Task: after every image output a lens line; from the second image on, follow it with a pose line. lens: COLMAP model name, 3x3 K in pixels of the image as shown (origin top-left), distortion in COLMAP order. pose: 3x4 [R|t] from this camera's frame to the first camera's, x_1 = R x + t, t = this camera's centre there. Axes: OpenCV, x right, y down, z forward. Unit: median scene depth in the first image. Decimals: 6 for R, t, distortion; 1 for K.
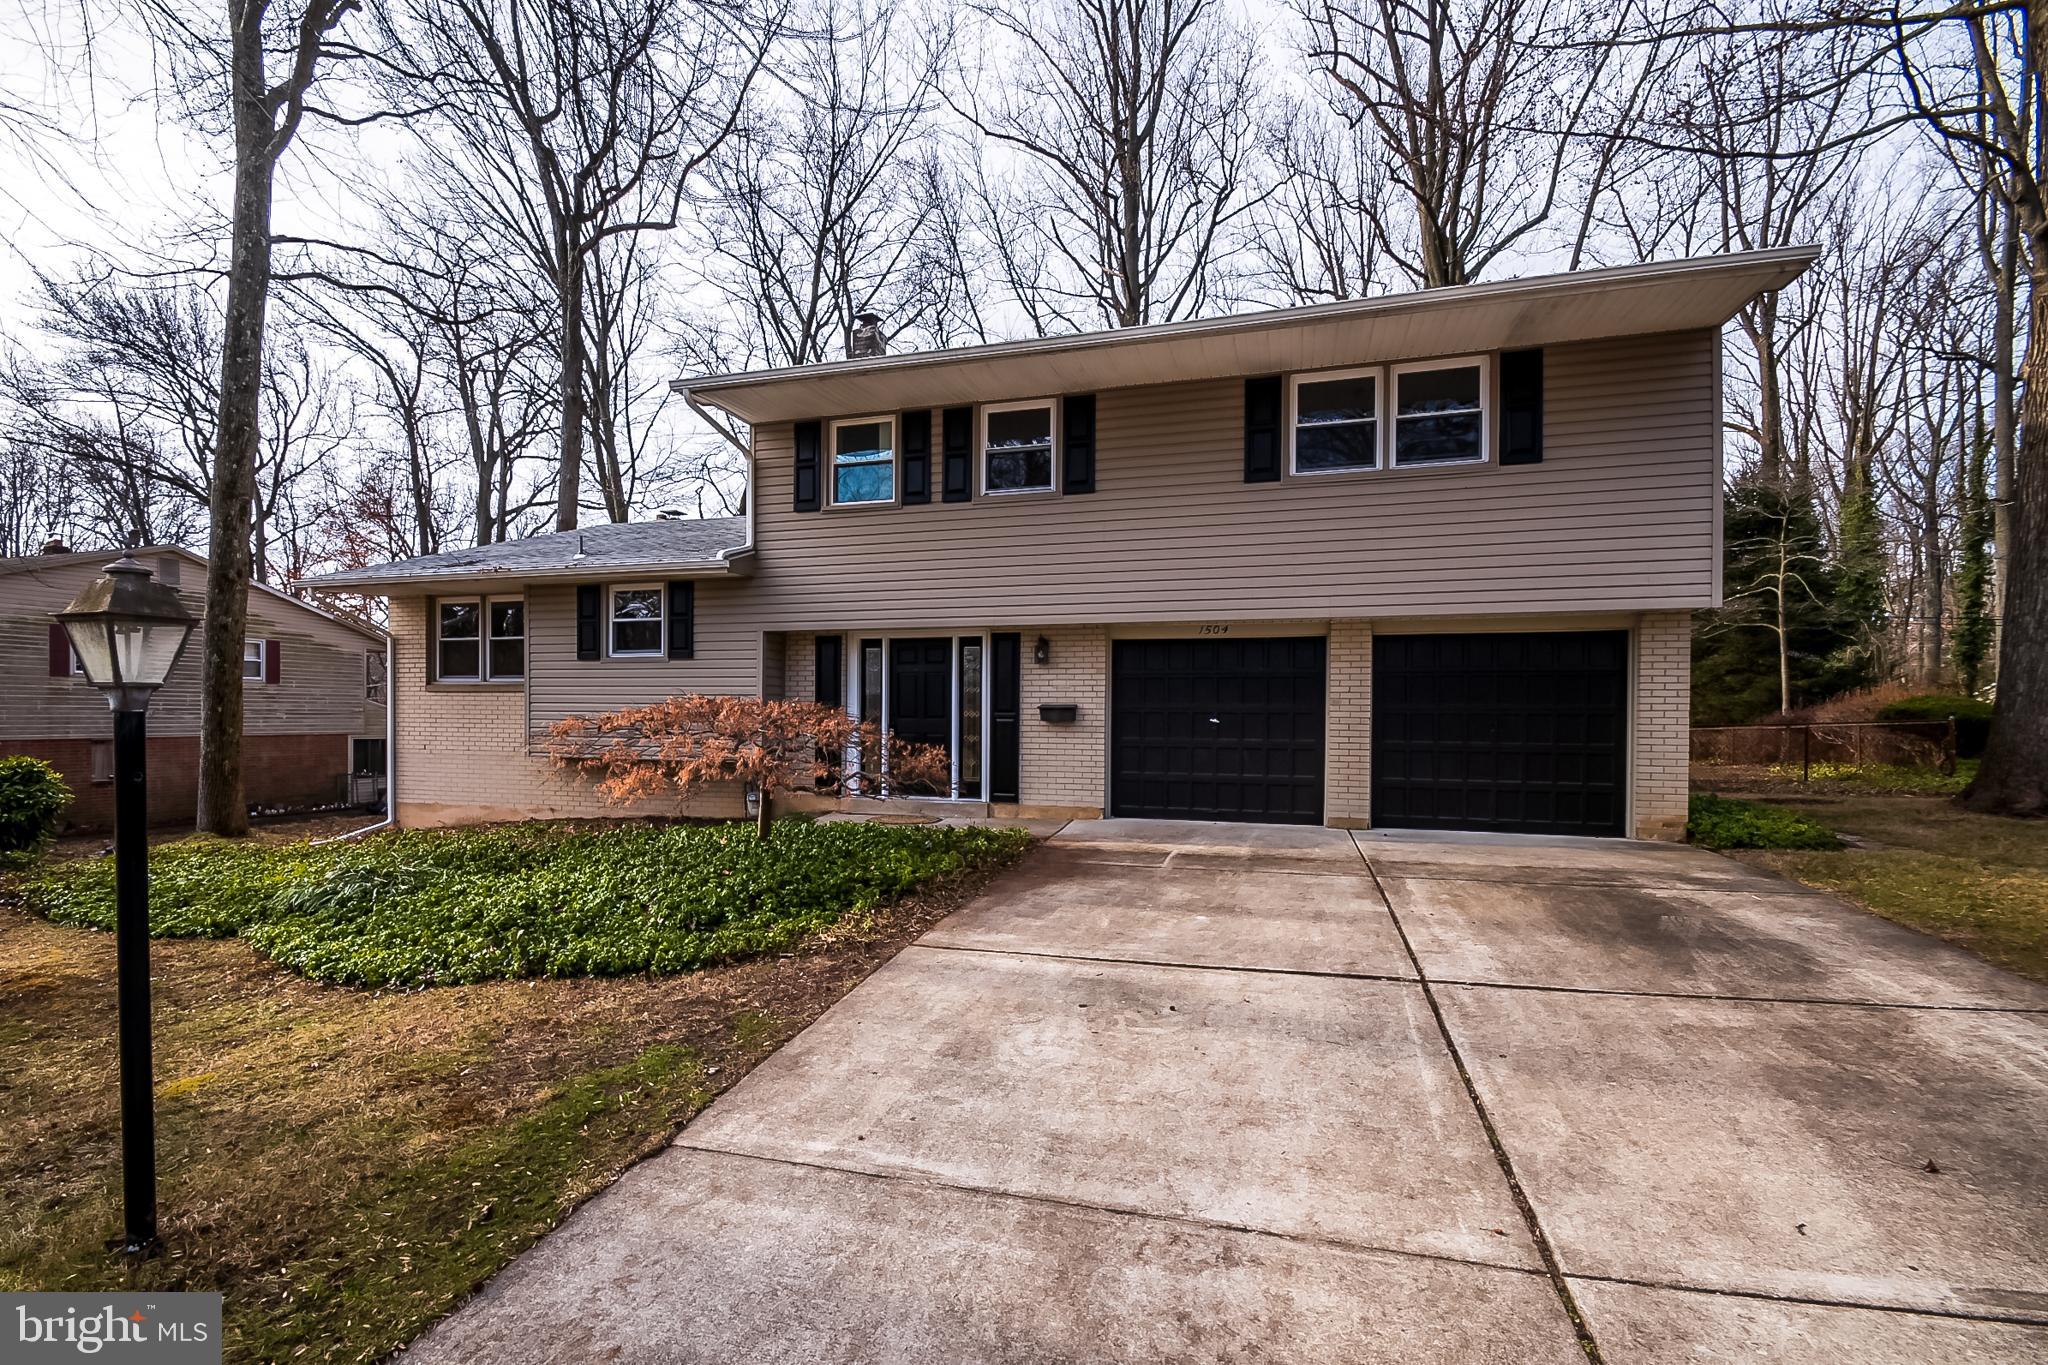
lens RADIAL K [[862.4, 0, 1017.7], [0, 862.4, 718.0], [0, 0, 1]] dist [-0.002674, -0.000243]
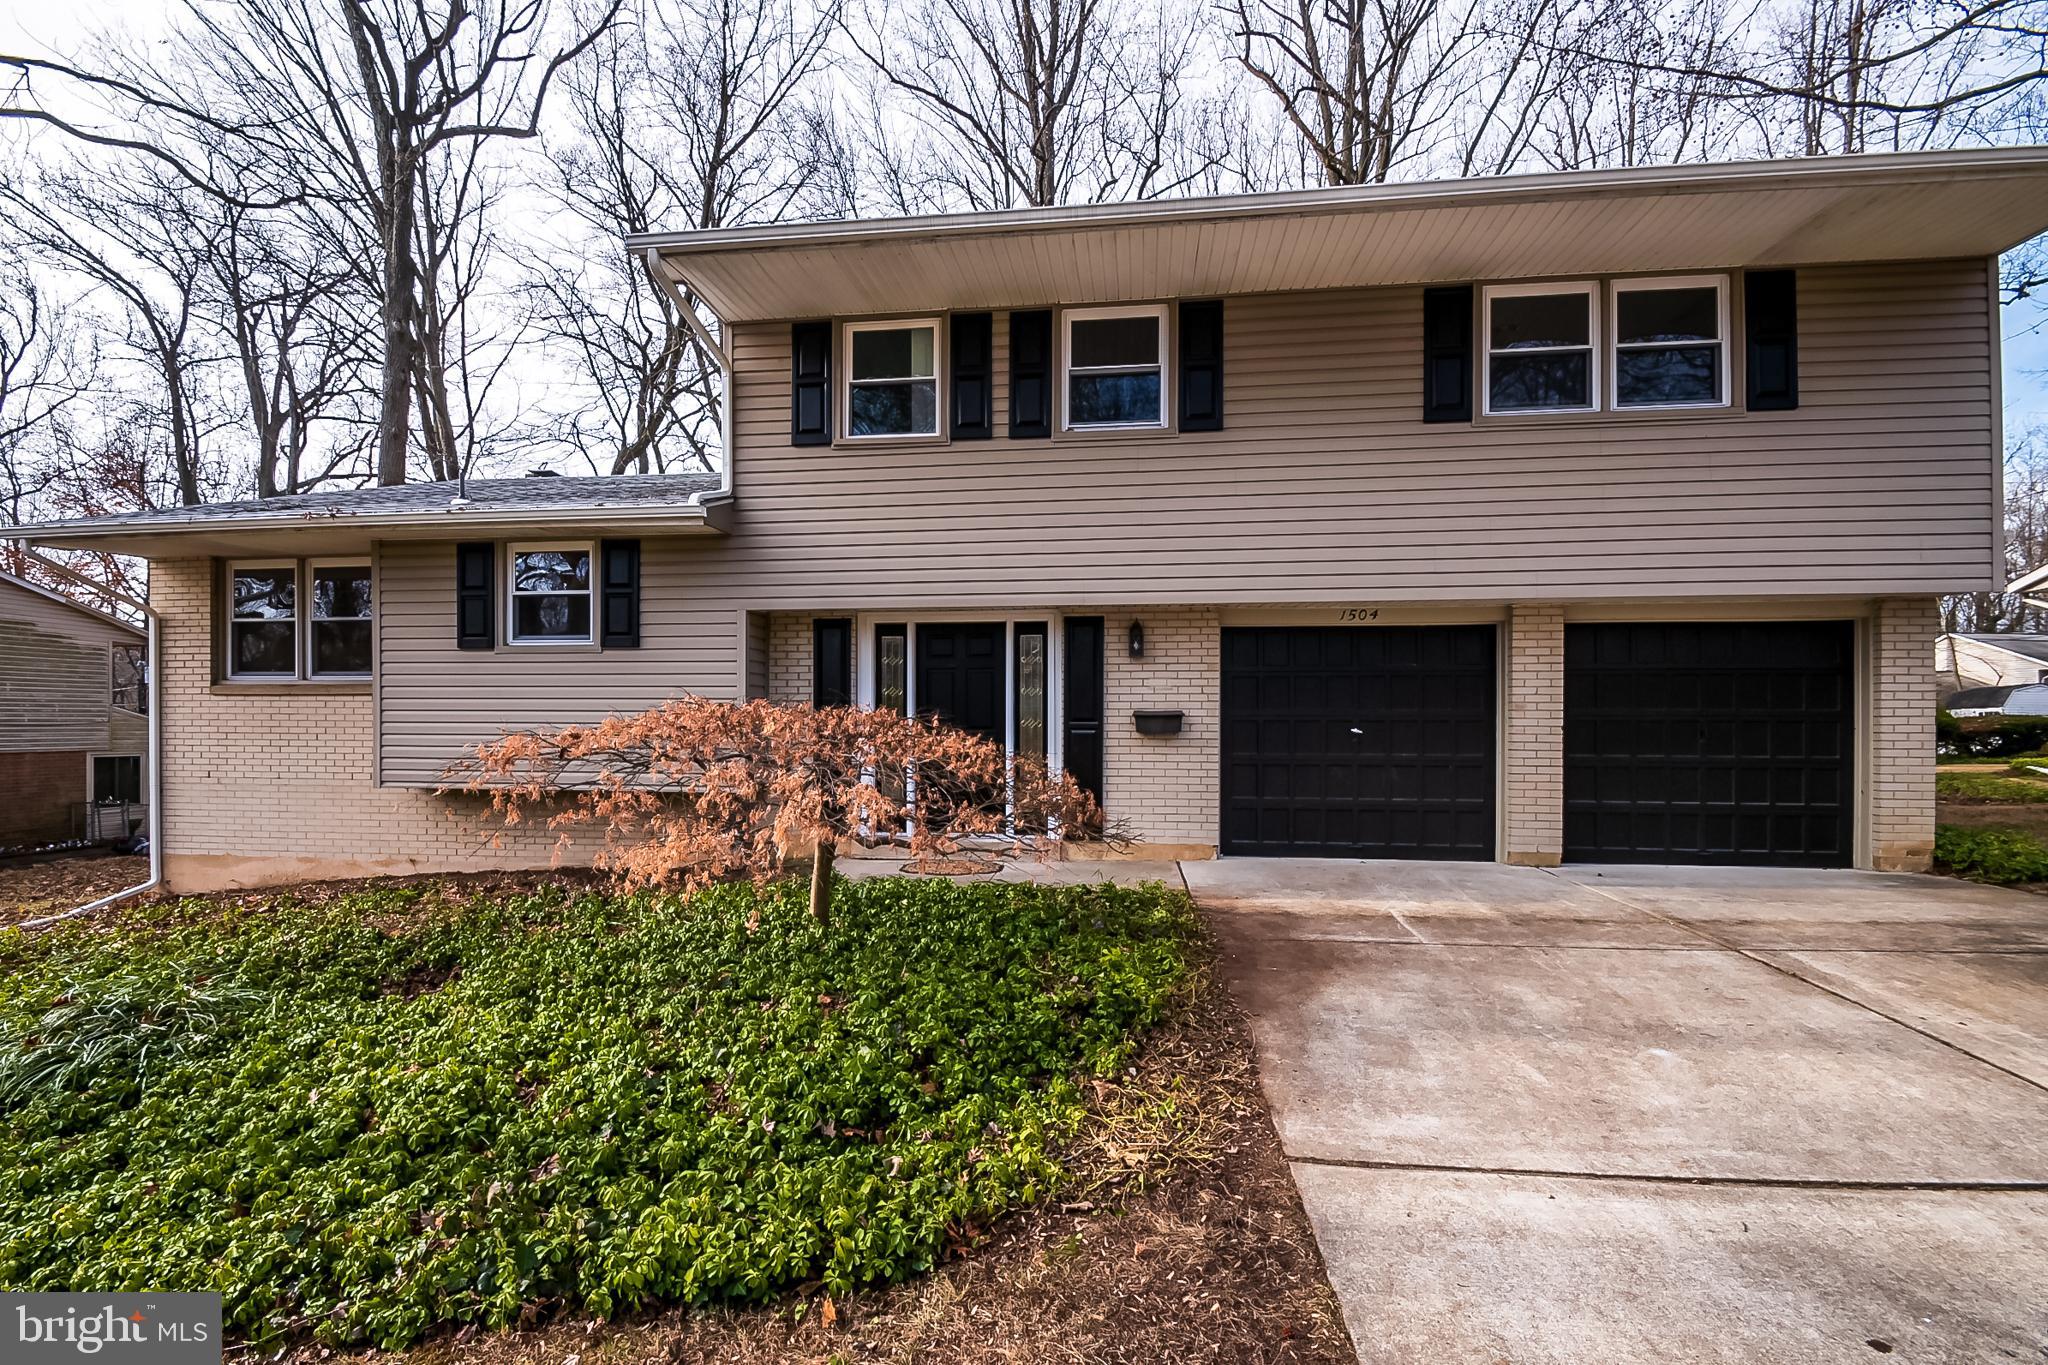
lens RADIAL K [[868.0, 0, 1011.6], [0, 868.0, 719.0], [0, 0, 1]] dist [0.008665, -0.013924]
pose [[0.987145, -0.004767, 0.159753, -0.194773], [0.005415, 0.999979, -0.003622, -0.005853], [-0.159732, 0.004441, 0.987150, 0.250610]]
